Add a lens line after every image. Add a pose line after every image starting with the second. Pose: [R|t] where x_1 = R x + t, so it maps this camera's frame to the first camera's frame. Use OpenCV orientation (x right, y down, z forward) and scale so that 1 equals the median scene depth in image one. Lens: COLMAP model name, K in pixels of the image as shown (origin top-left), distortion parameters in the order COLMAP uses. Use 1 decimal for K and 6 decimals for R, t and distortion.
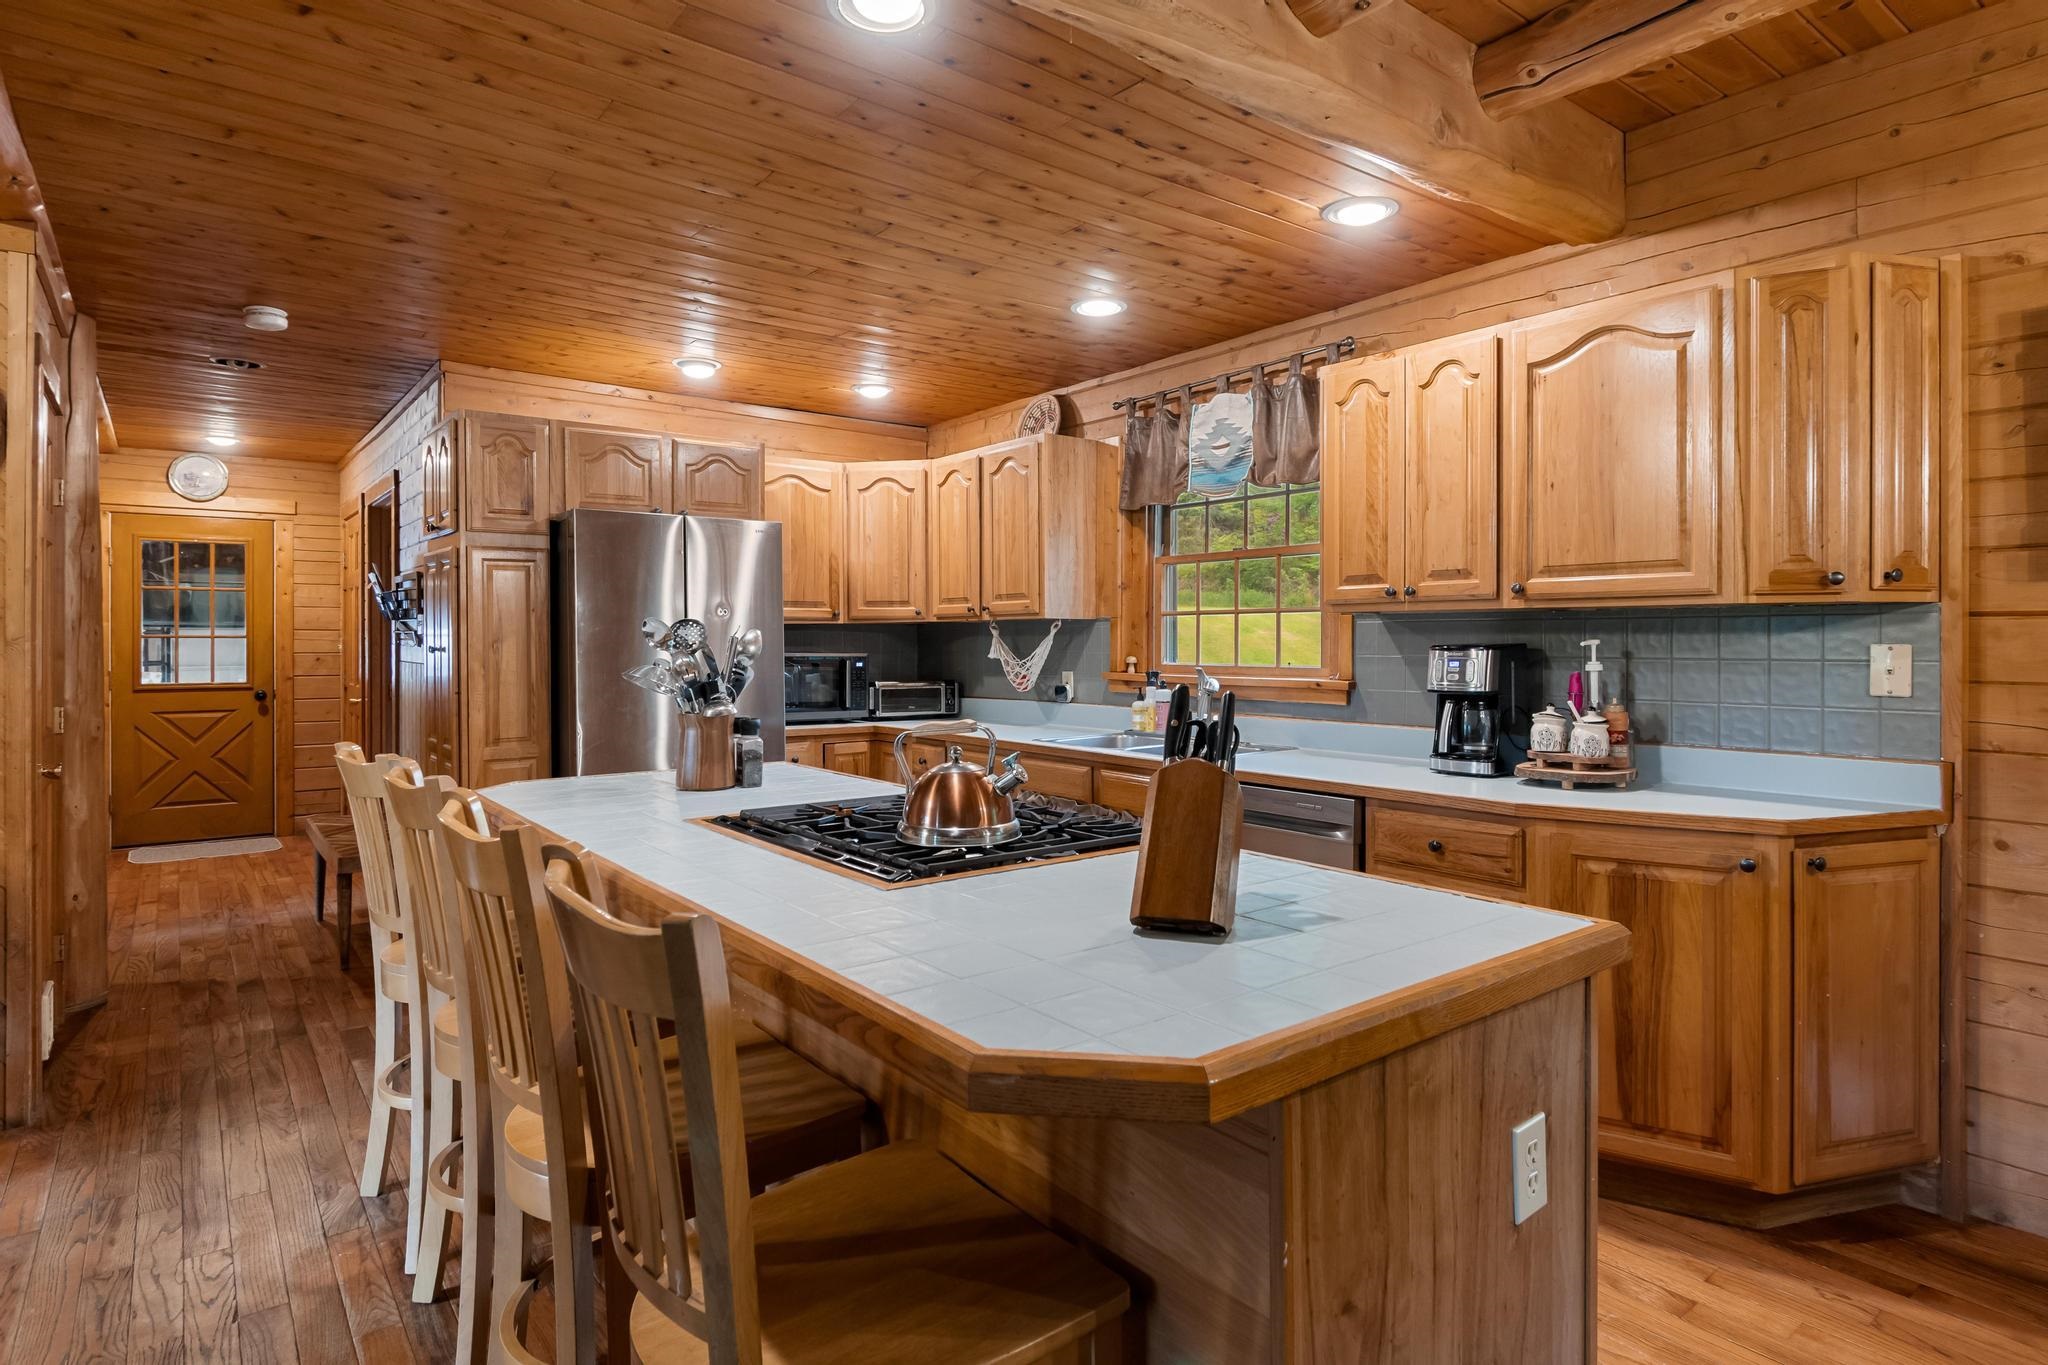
lens RADIAL K [[1096.0, 0, 1024.2], [0, 1096.0, 644.1], [0, 0, 1]] dist [0.002438, -0.005610]
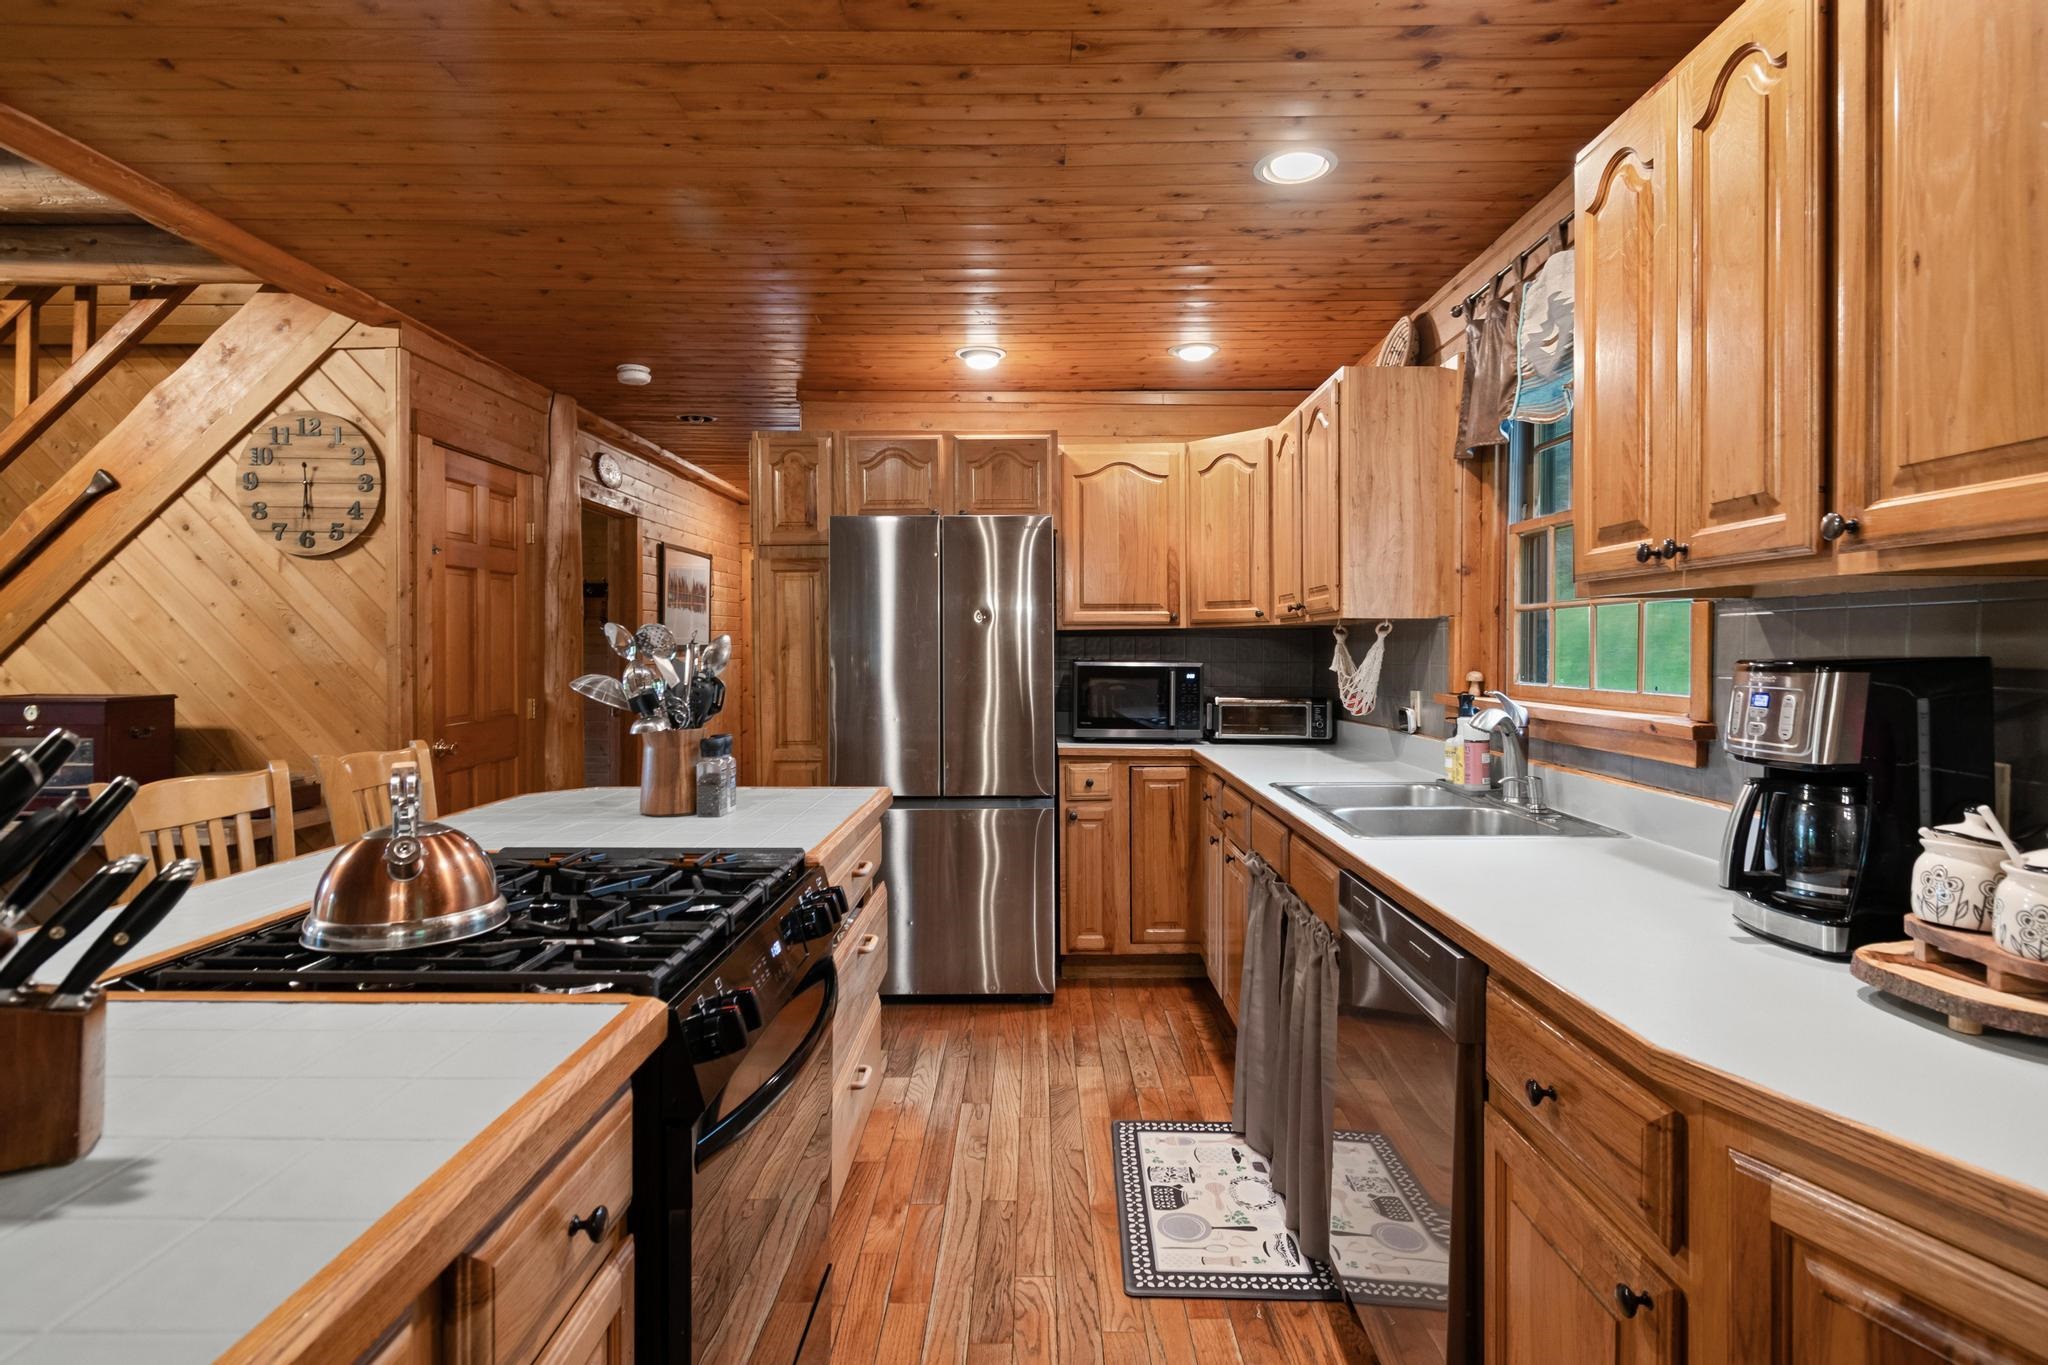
lens RADIAL K [[1049.0, 0, 1029.4], [0, 1049.0, 653.4], [0, 0, 1]] dist [0.001834, -0.002490]
pose [[0.787646, 0.004237, -0.616113, 0.331512], [-0.002566, 0.999990, 0.003597, -0.002017], [0.616122, -0.001252, 0.787649, 0.360503]]
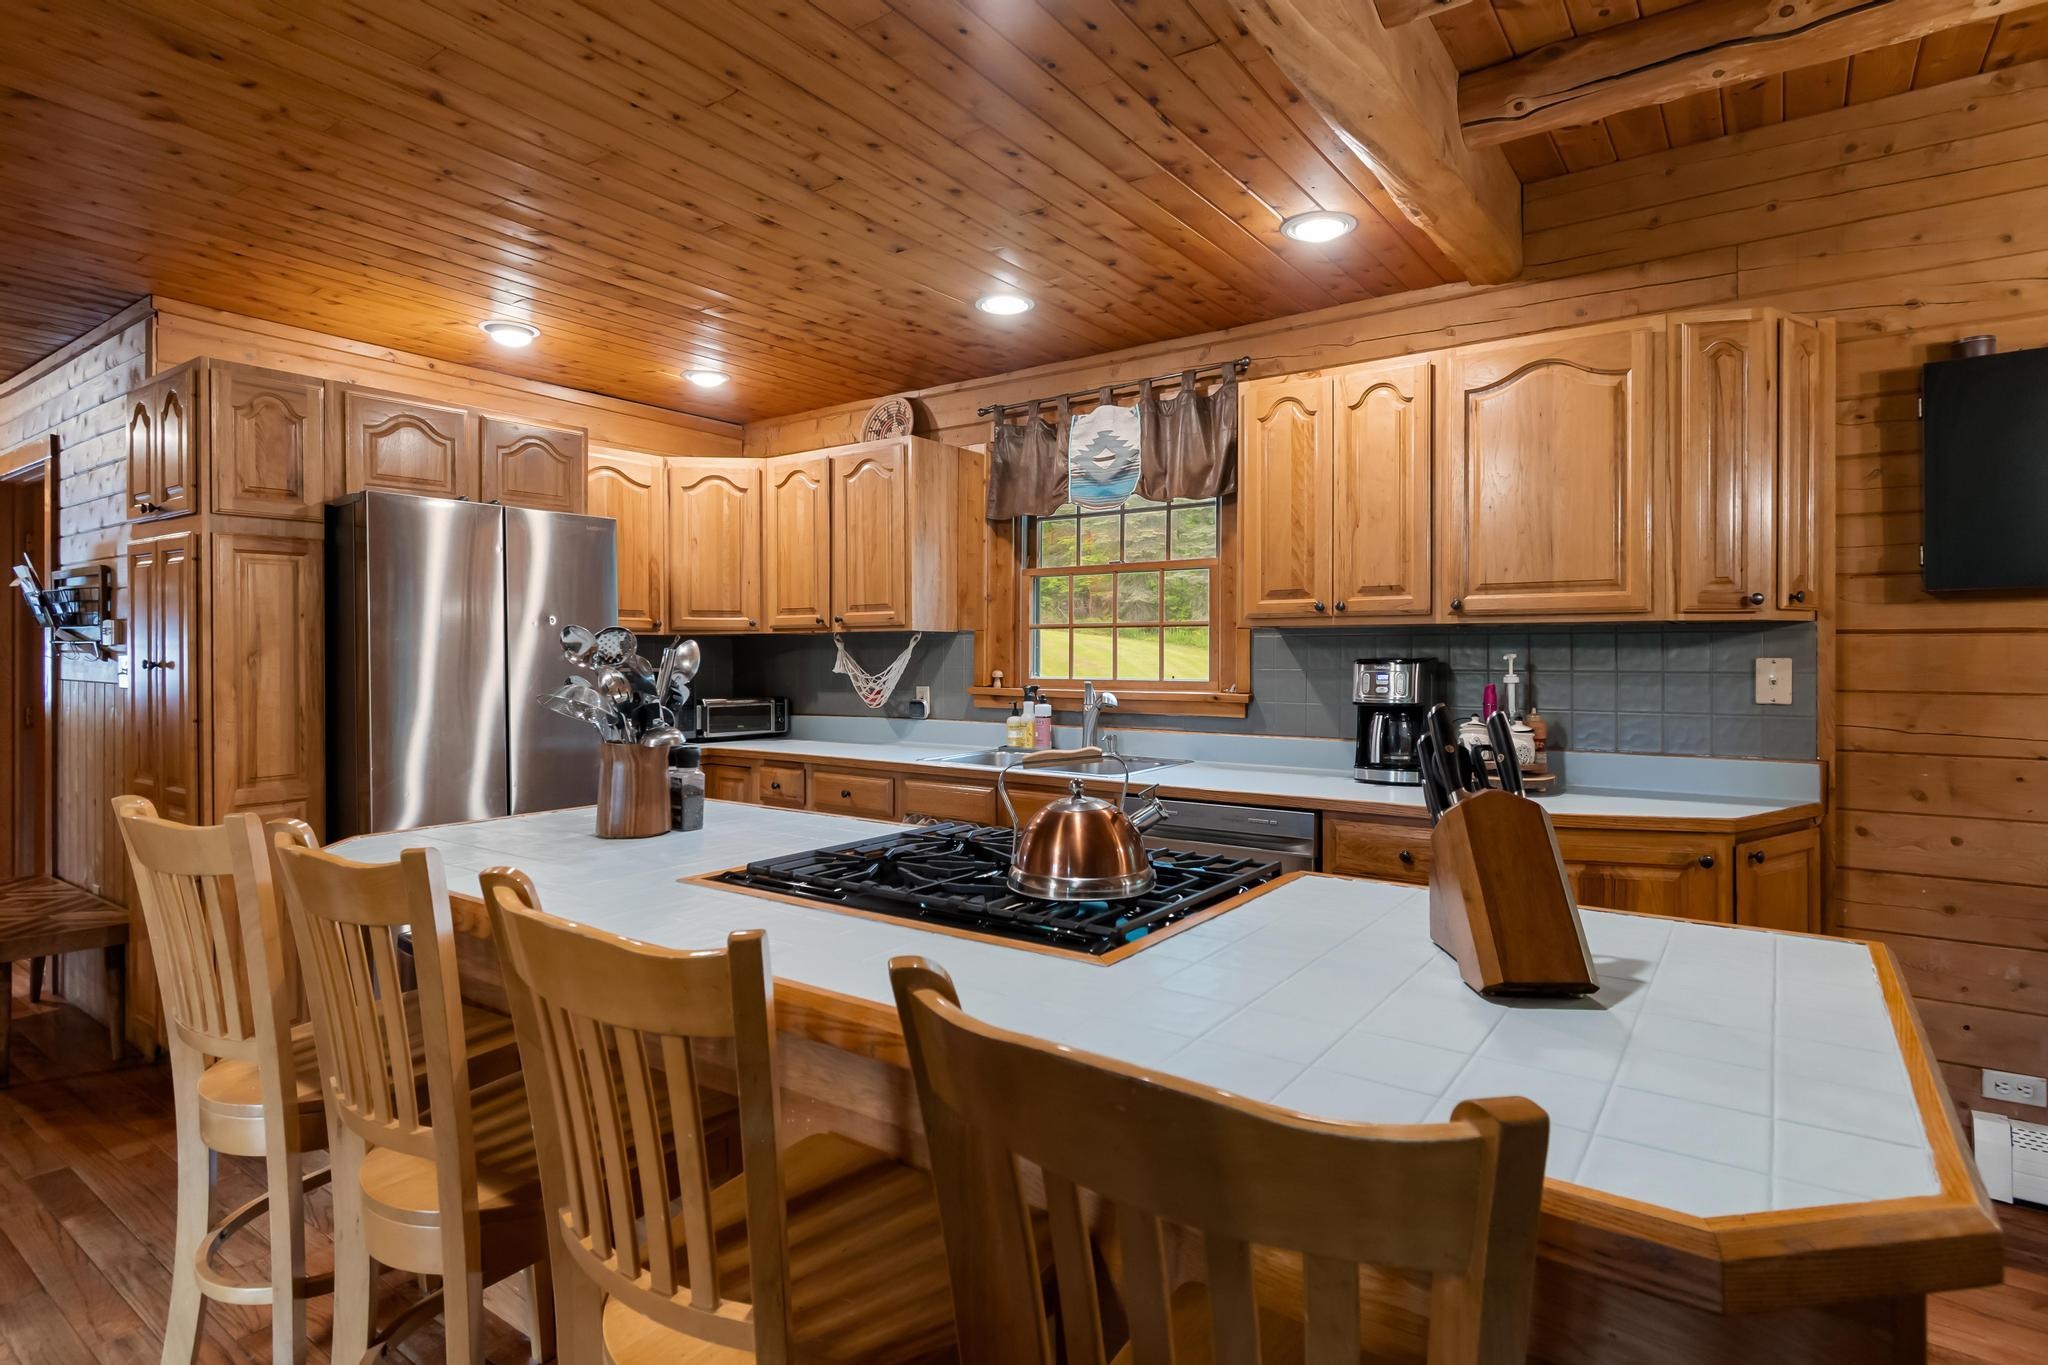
lens RADIAL K [[1049.0, 0, 1031.8], [0, 1049.0, 656.5], [0, 0, 1]] dist [0.001834, -0.002490]
pose [[0.957780, 0.000128, 0.287501, -0.164513], [0.000135, 1.000000, -0.000897, -0.000409], [-0.287501, 0.000898, 0.957780, 0.115907]]
